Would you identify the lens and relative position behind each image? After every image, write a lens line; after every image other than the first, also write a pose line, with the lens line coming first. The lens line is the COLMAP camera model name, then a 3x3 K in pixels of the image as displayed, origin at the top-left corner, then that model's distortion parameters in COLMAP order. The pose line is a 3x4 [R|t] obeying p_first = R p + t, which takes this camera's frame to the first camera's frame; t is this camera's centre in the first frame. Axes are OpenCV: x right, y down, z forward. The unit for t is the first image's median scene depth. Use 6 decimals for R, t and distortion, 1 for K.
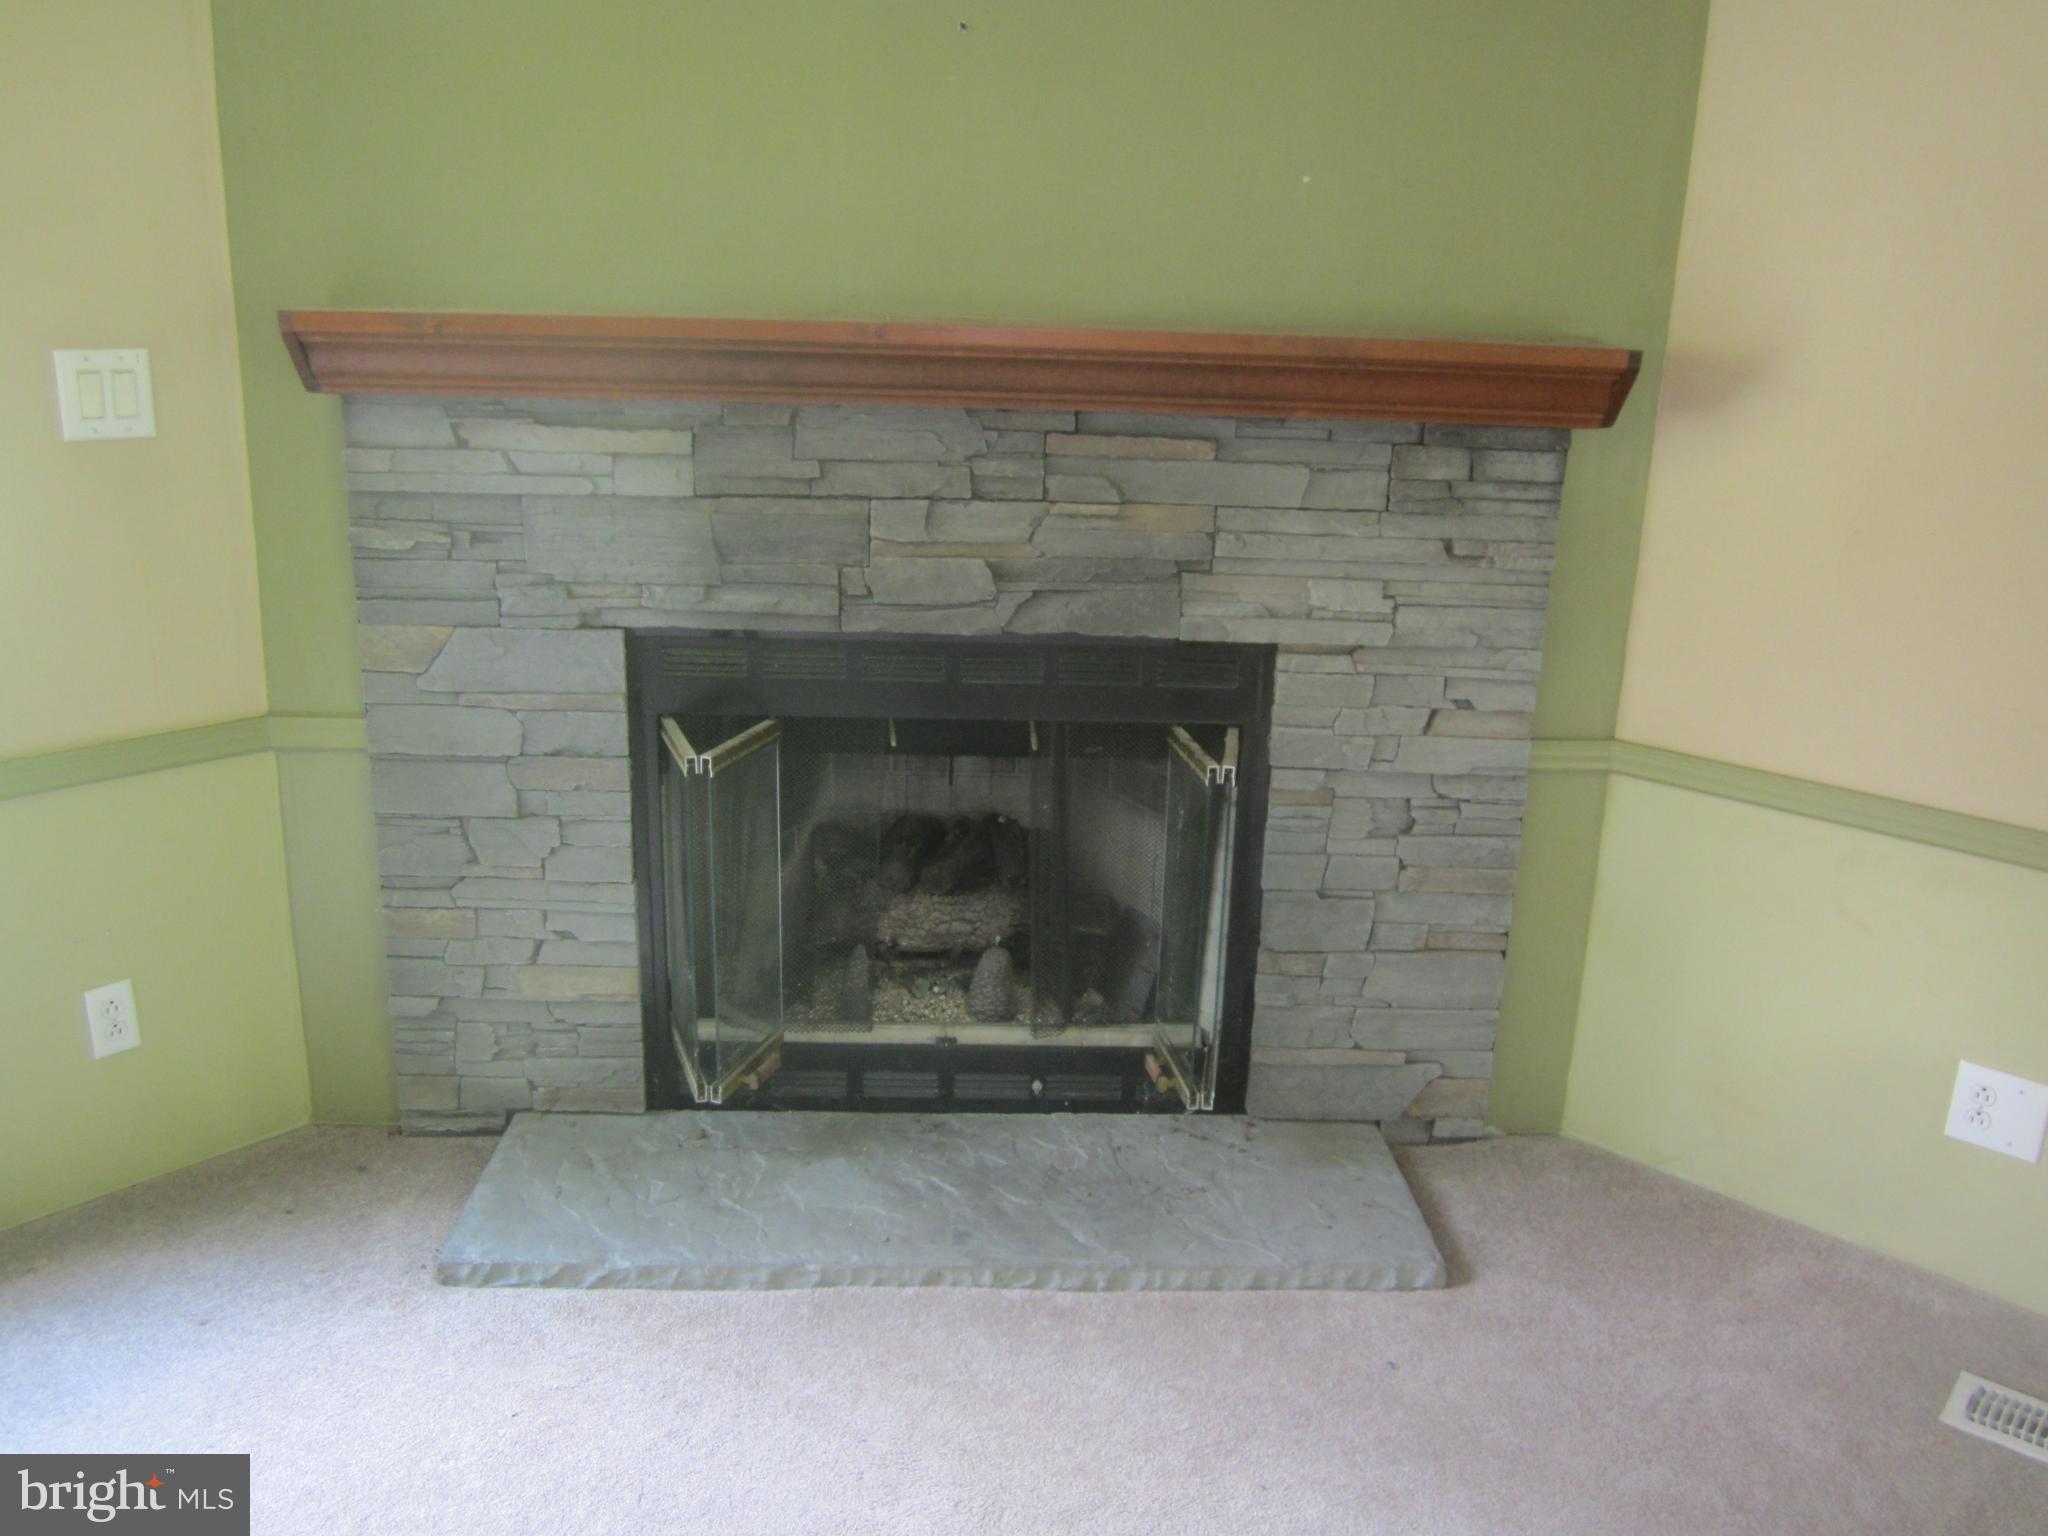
lens RADIAL K [[1694.2, 0, 1024.0], [0, 1694.2, 768.0], [0, 0, 1]] dist [-0.012072, -0.003245]
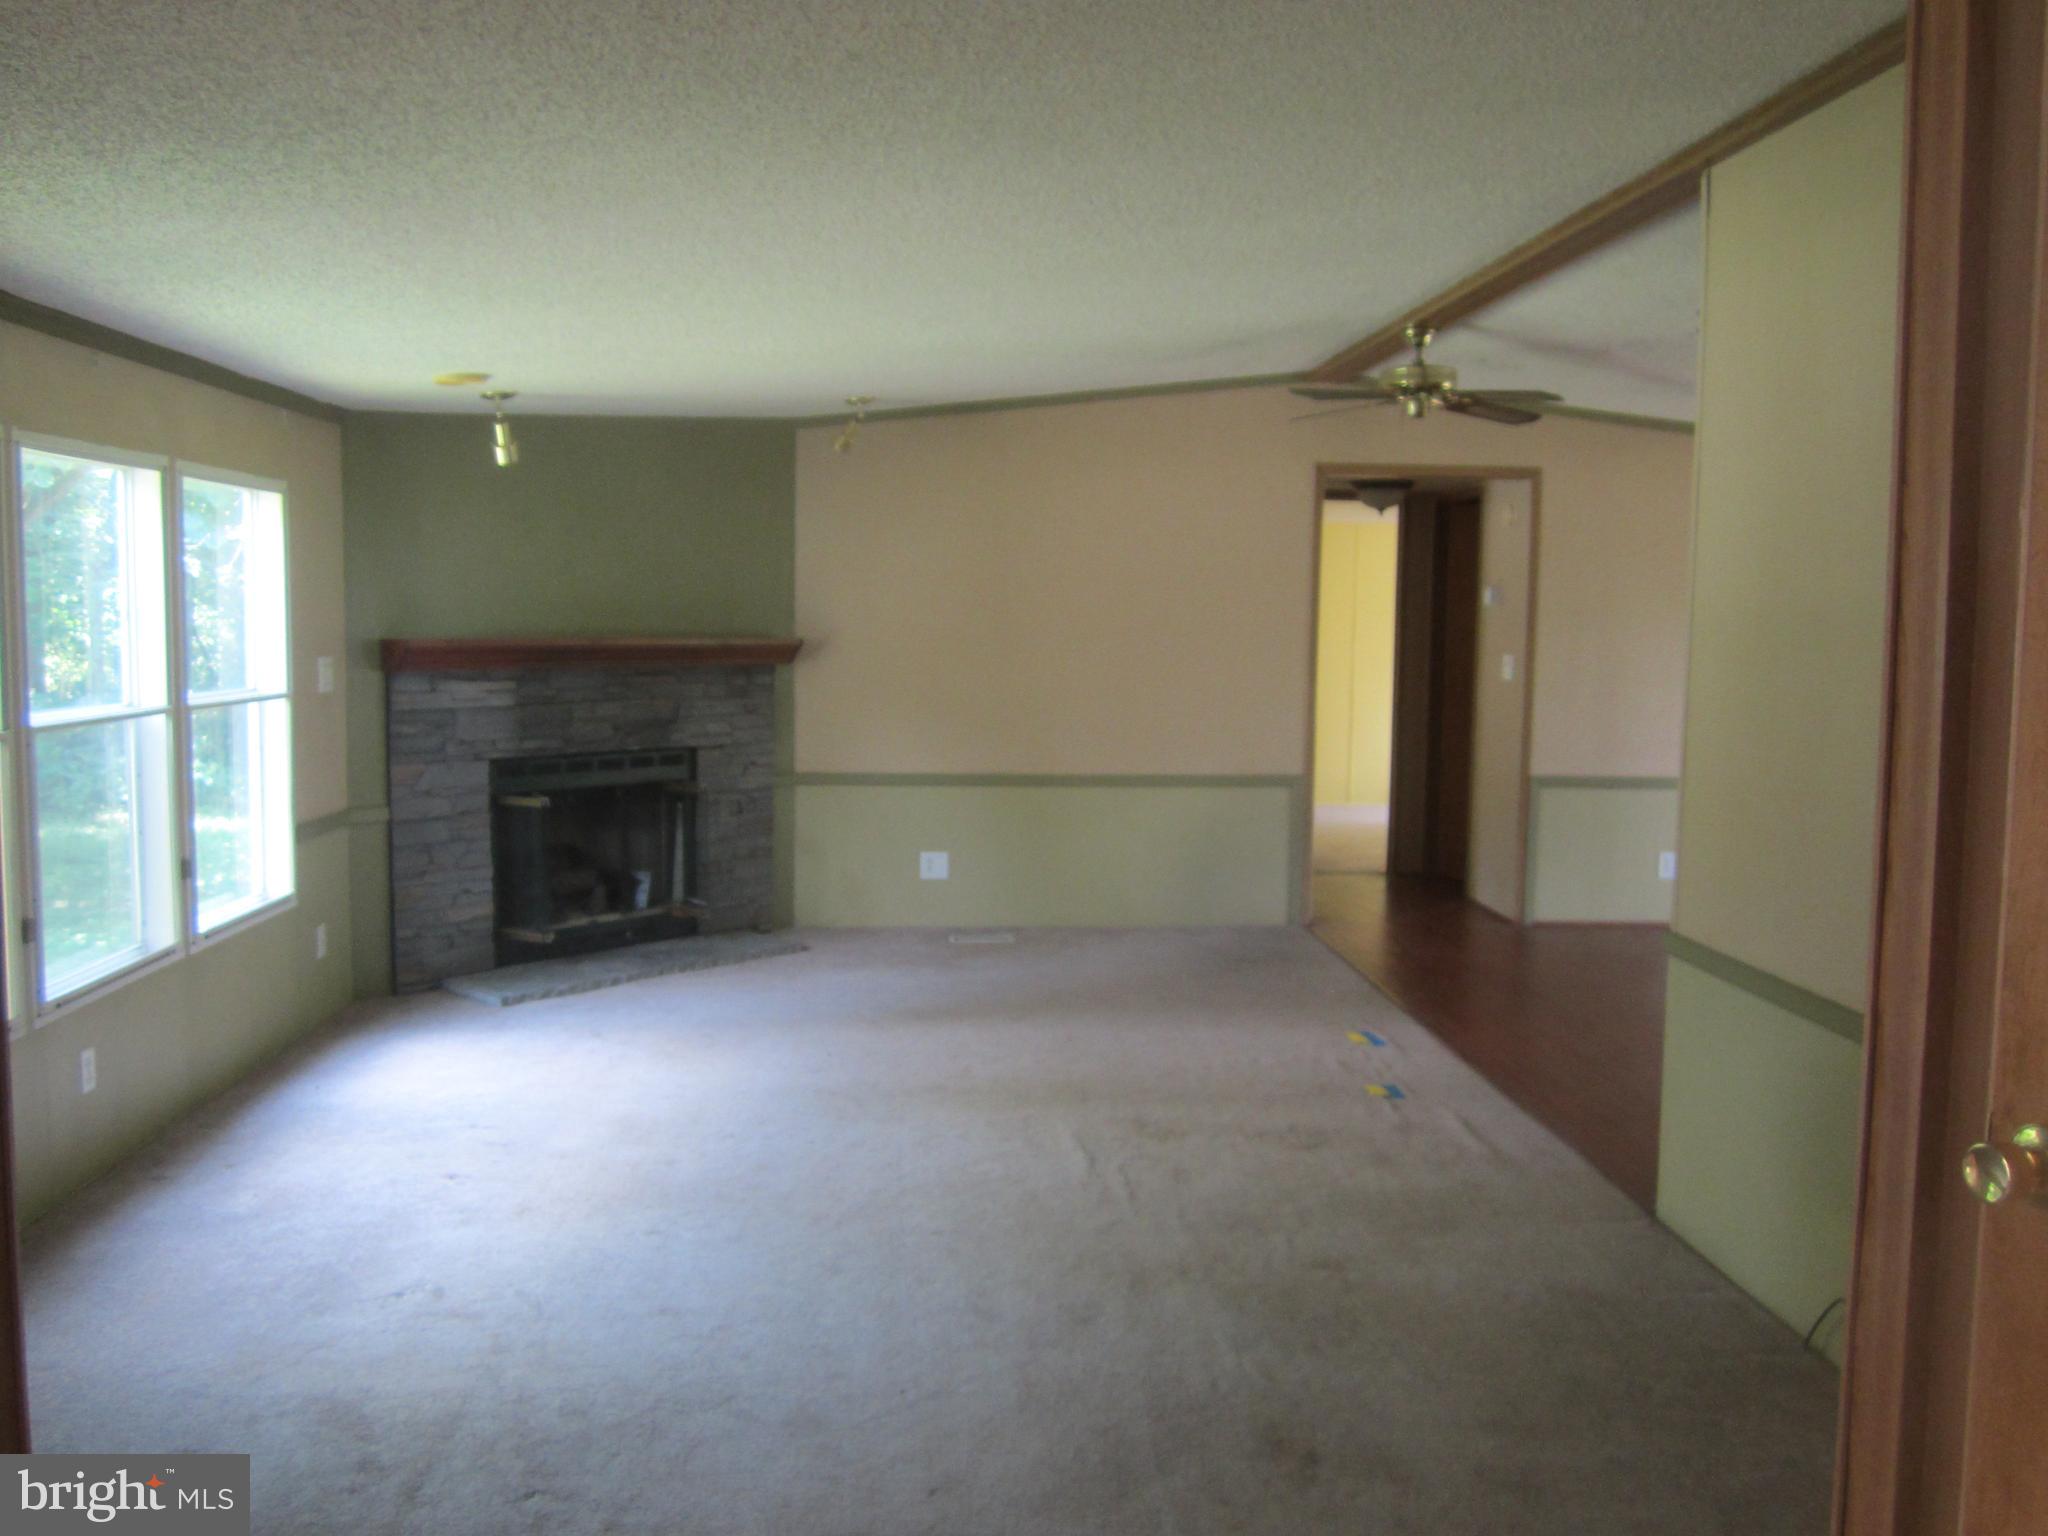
lens RADIAL K [[1694.2, 0, 1024.0], [0, 1694.2, 768.0], [0, 0, 1]] dist [-0.012072, -0.003245]
pose [[0.689309, -0.086076, 0.719336, -1.513756], [0.217293, 0.971767, -0.091941, 0.338847], [-0.691113, 0.219682, 0.688551, -1.300462]]
